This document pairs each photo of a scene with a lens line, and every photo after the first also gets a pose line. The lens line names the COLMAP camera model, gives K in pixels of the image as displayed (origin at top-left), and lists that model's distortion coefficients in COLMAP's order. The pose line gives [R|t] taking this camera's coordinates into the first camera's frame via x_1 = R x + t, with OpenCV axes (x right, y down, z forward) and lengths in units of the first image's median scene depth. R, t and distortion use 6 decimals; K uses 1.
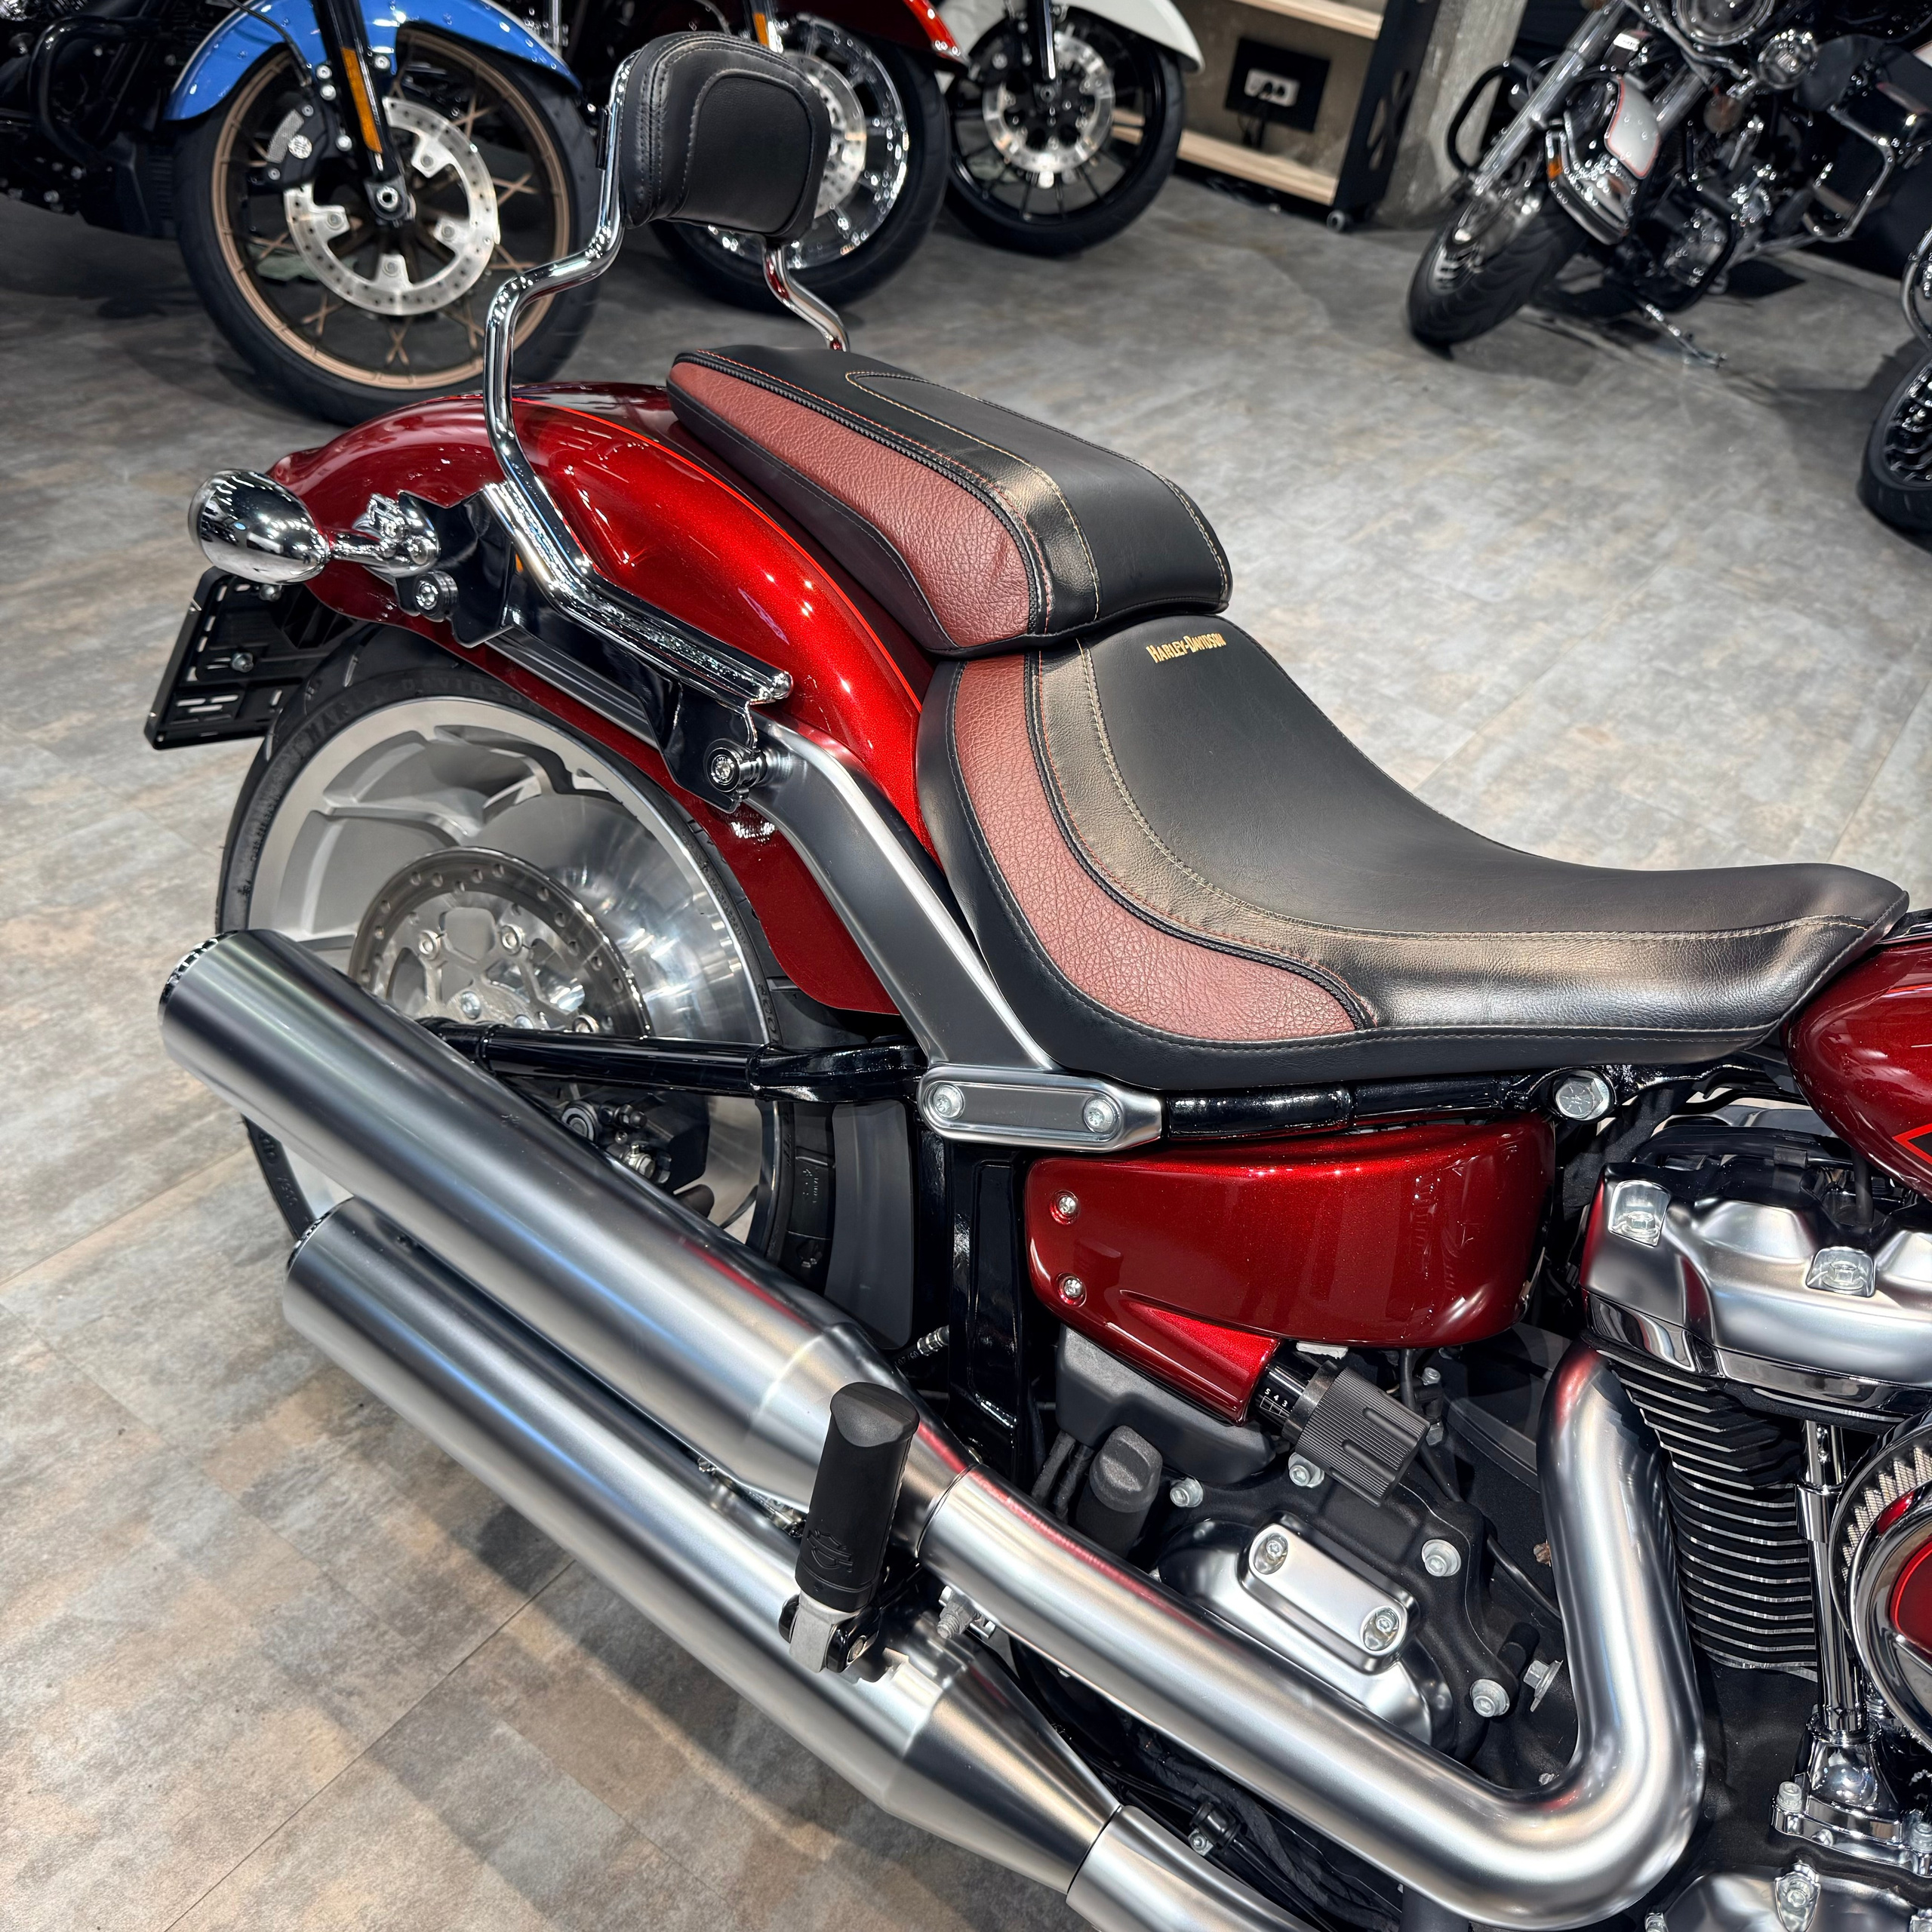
lens RADIAL K [[1848.0, 0, 956.3], [0, 1848.0, 950.1], [0, 0, 1]] dist [0.005960, 0.000000]
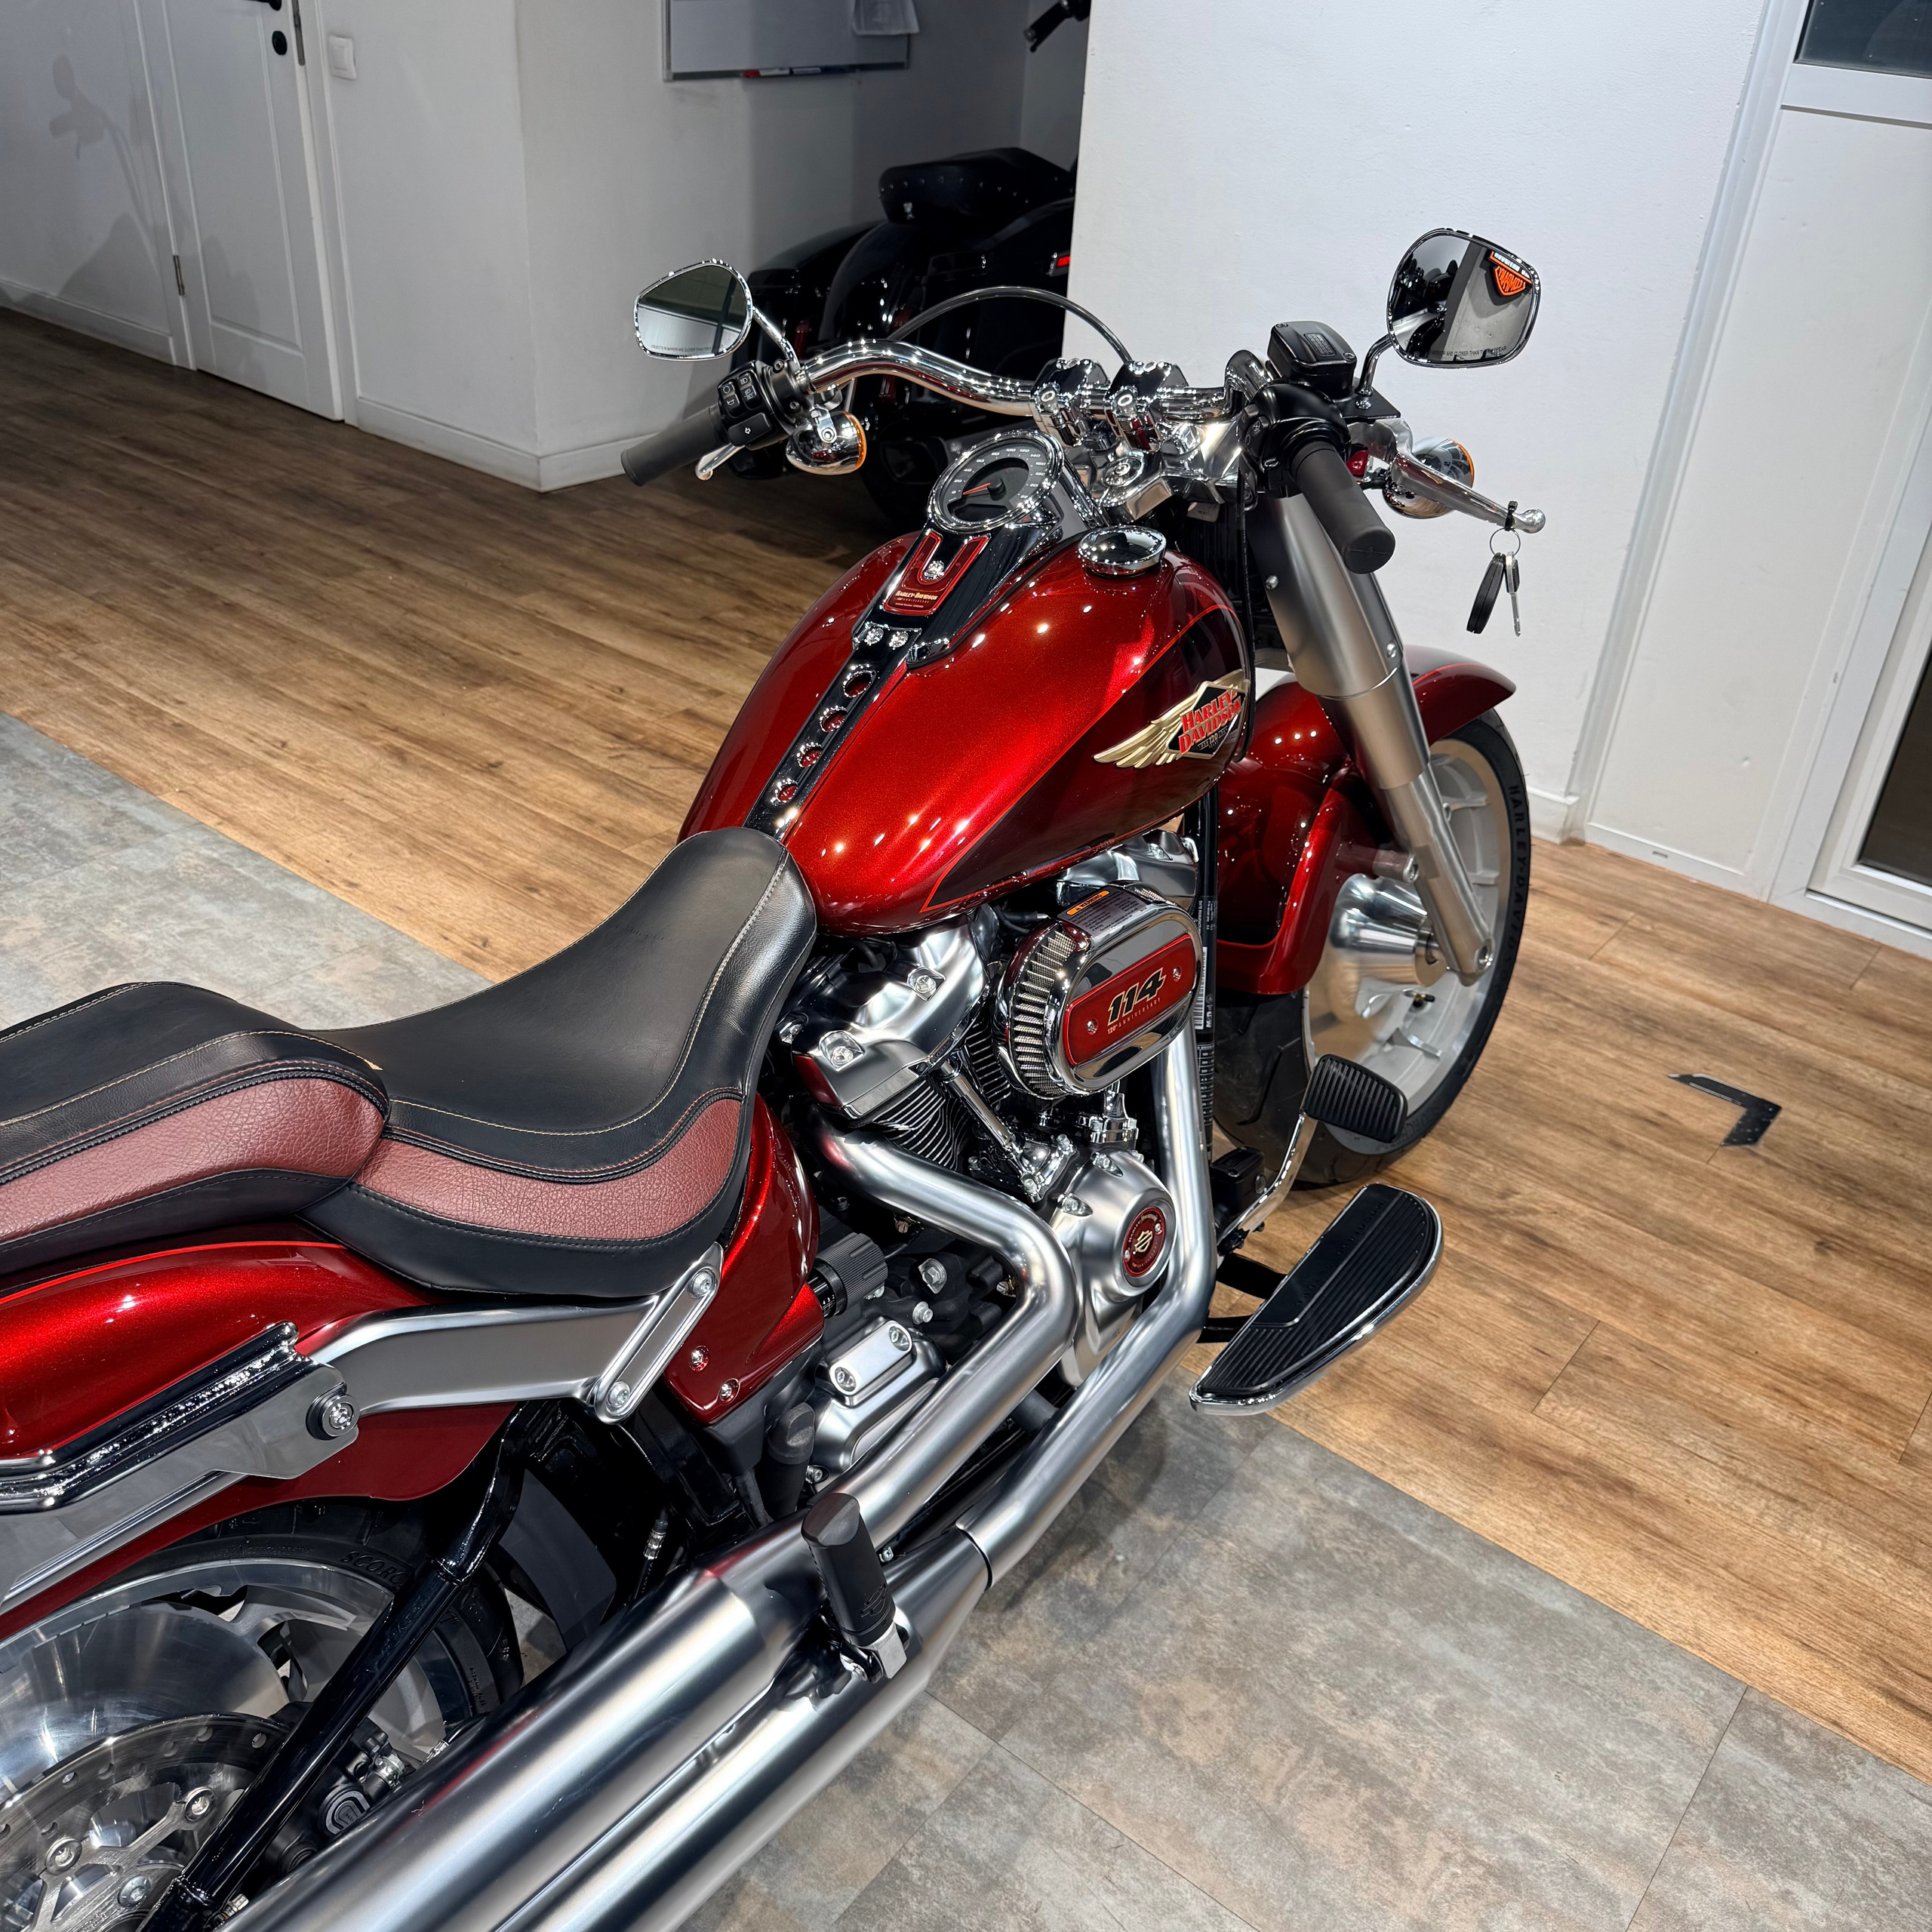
lens RADIAL K [[1848.0, 0, 981.1], [0, 1848.0, 945.6], [0, 0, 1]] dist [0.005960, 0.000000]
pose [[0.072220, -0.649474, 0.756947, -0.211678], [0.530615, 0.667635, 0.522217, -0.185883], [-0.844530, 0.363933, 0.392838, 0.048645]]
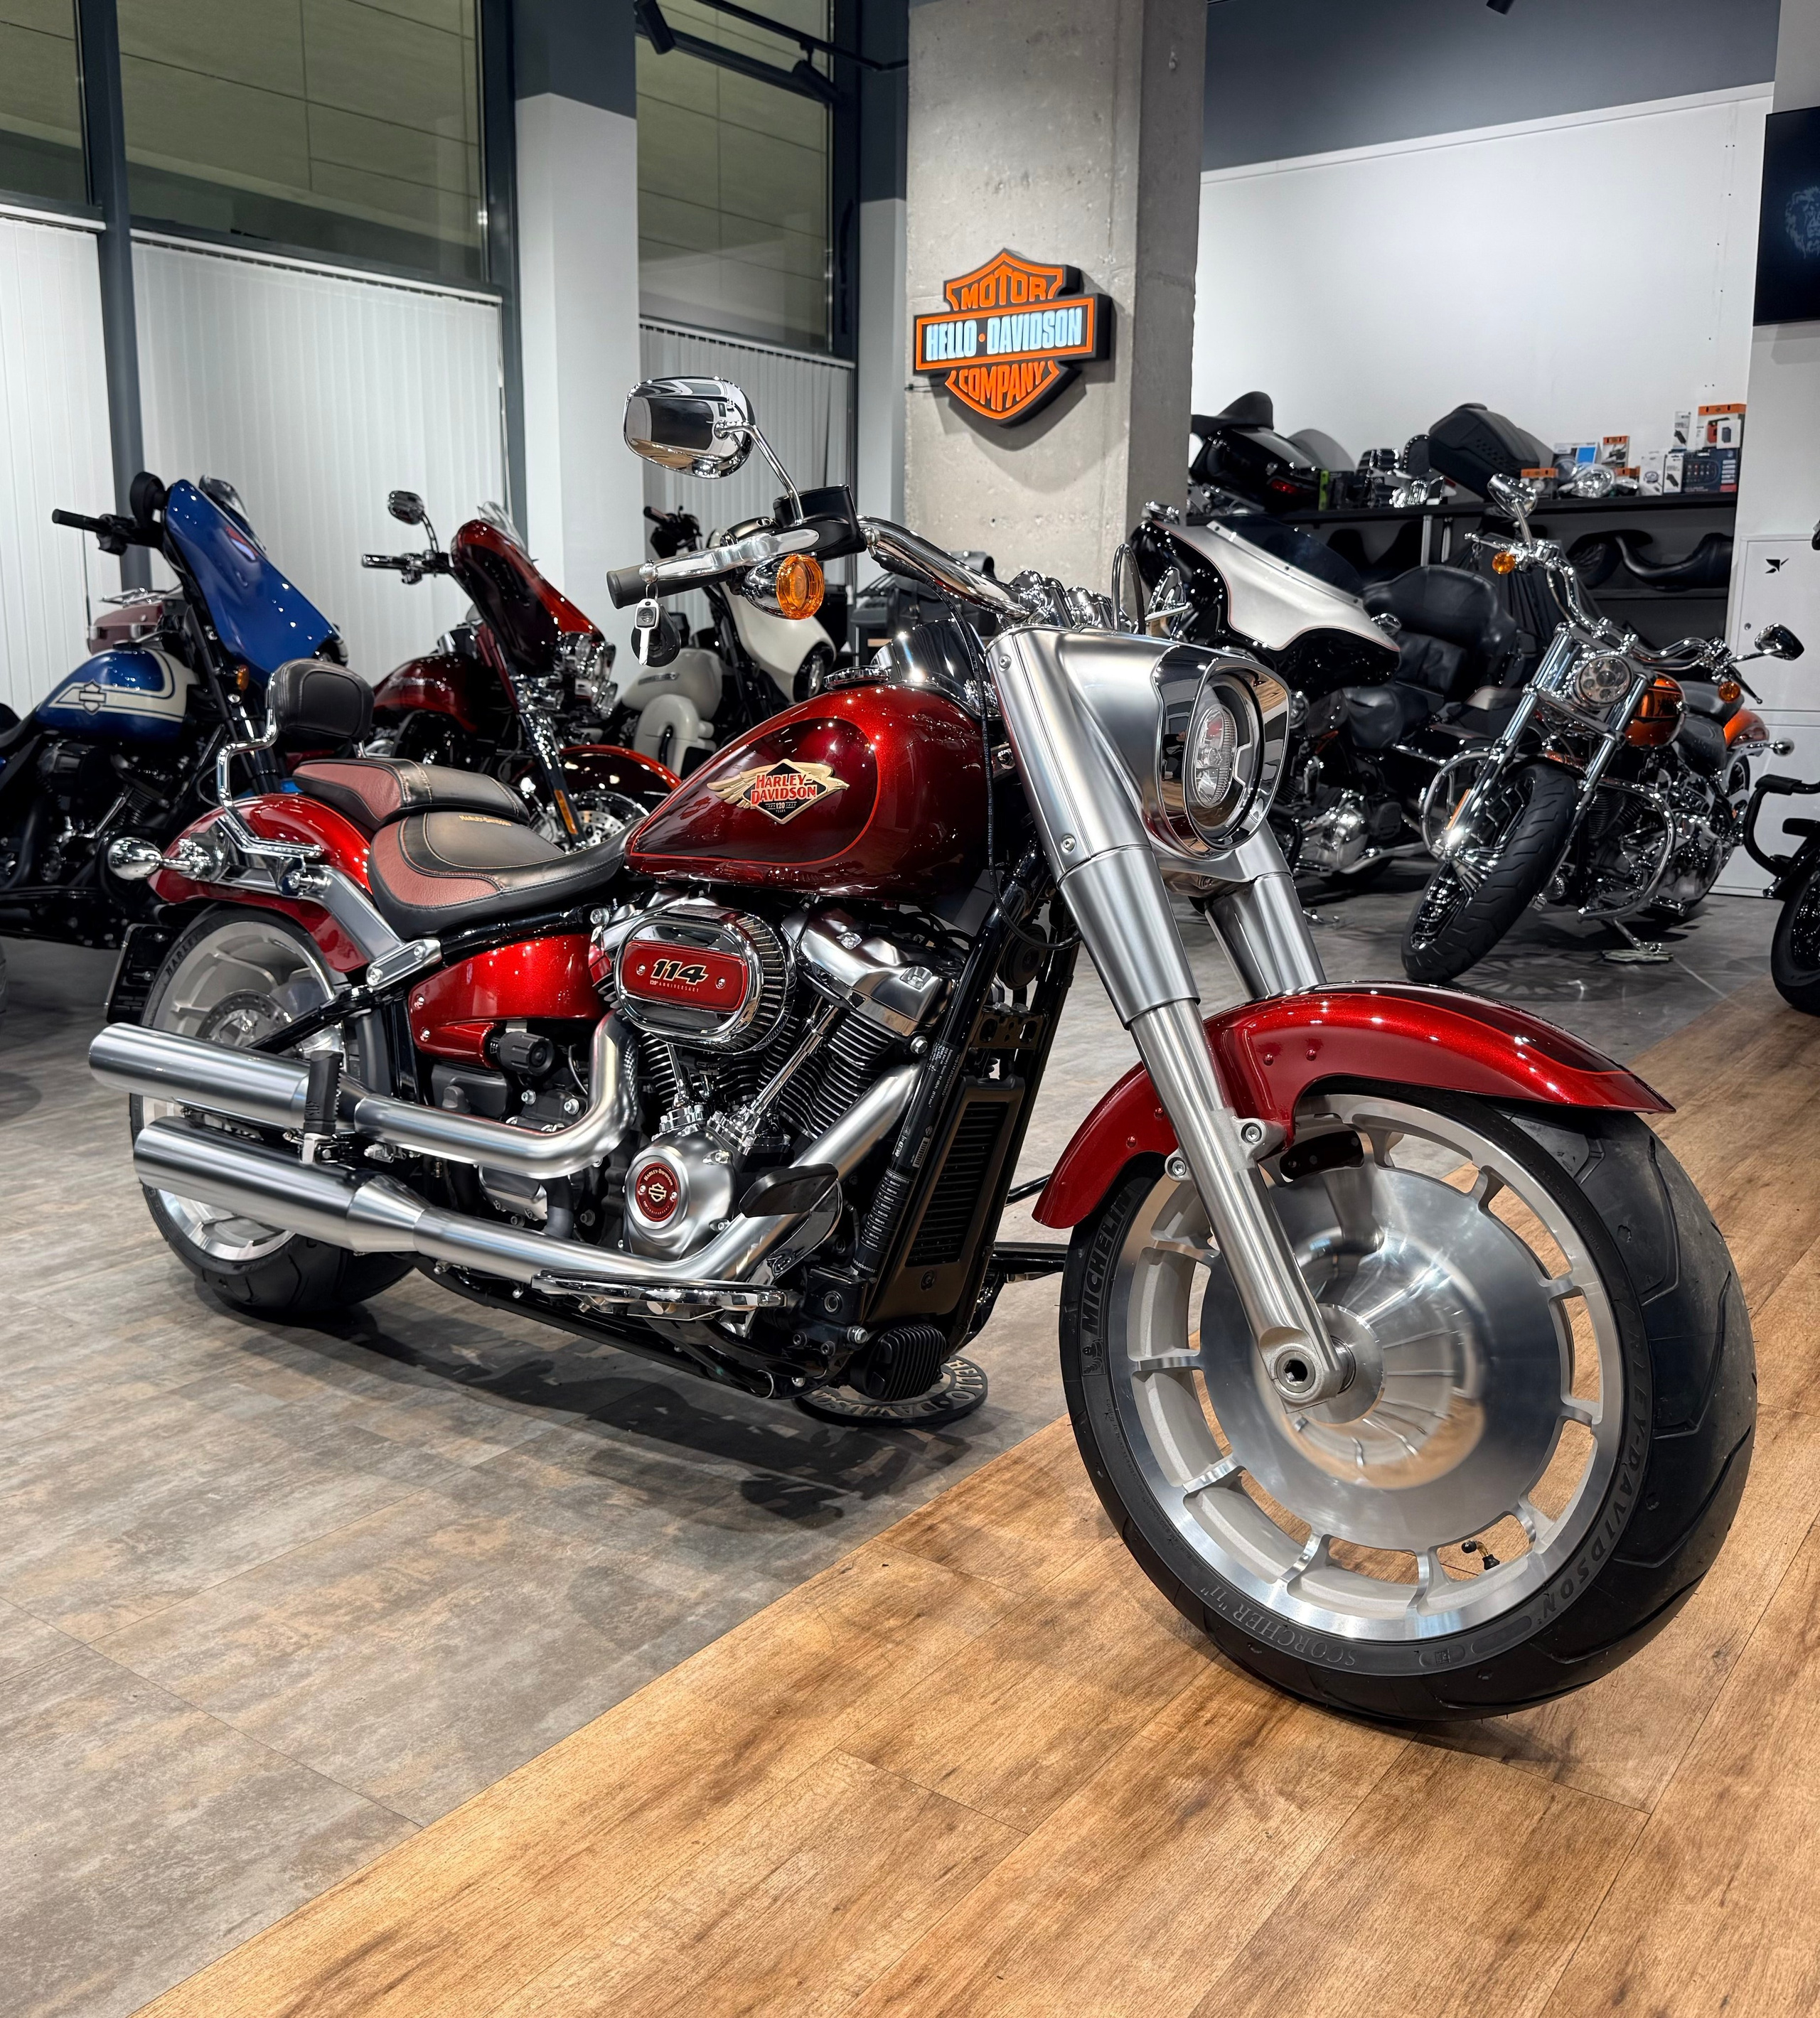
lens RADIAL K [[1920.2, 0, 801.2], [0, 1920.2, 951.4], [0, 0, 1]] dist [0.042877, 0.000000]
pose [[0.981470, -0.166618, -0.094636, 0.231665], [0.107887, 0.888661, -0.445692, 0.363527], [0.158360, 0.427223, 0.890170, -0.357414]]
